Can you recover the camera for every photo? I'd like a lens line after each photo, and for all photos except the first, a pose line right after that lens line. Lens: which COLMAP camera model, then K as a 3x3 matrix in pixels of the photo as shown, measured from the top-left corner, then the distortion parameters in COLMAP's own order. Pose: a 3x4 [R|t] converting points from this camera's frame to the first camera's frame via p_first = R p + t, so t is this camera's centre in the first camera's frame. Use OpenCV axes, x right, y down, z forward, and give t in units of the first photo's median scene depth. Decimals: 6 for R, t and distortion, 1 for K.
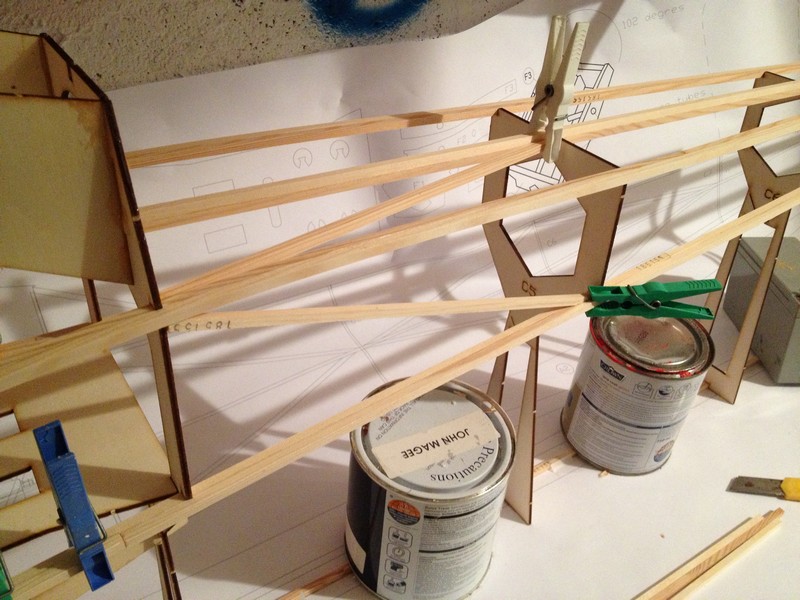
lens RADIAL K [[740.8, 0, 397.4], [0, 740.8, 283.6], [0, 0, 1]] dist [0.102953, -0.231366]
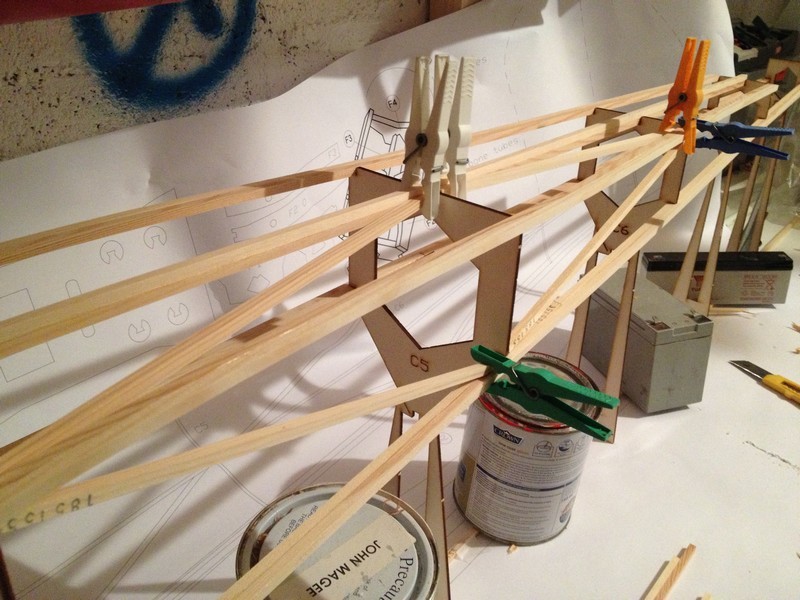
lens RADIAL K [[740.8, 0, 397.4], [0, 740.8, 283.6], [0, 0, 1]] dist [0.102953, -0.231366]
pose [[0.956062, -0.138893, 0.258174, -0.053352], [0.162621, 0.983996, -0.072841, -0.021972], [-0.243925, 0.111625, 0.963349, 0.125283]]
